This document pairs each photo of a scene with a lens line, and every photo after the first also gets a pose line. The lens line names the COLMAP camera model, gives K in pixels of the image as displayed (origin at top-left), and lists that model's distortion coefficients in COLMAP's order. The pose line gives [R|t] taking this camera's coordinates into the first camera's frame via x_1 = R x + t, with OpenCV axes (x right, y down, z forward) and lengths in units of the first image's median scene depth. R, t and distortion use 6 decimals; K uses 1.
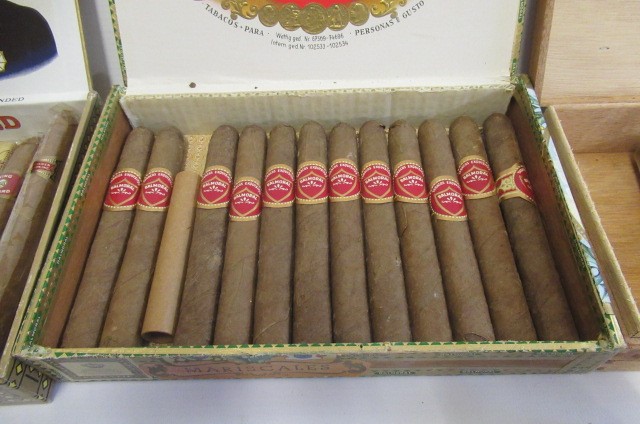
lens RADIAL K [[460.1, 0, 320.0], [0, 460.1, 212.0], [0, 0, 1]] dist [-0.029522, -0.004534]
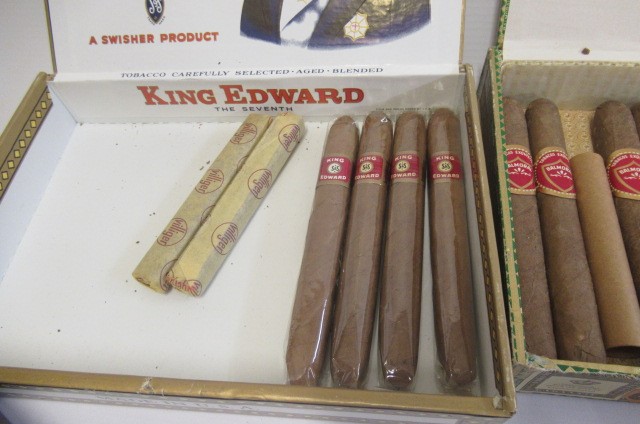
lens RADIAL K [[504.8, 0, 309.8], [0, 504.8, 188.4], [0, 0, 1]] dist [0.010300, -0.000394]
pose [[0.987002, 0.072999, -0.143173, -0.573833], [-0.074272, 0.997232, -0.003560, 0.015048], [0.142517, 0.014147, 0.989691, 0.005694]]
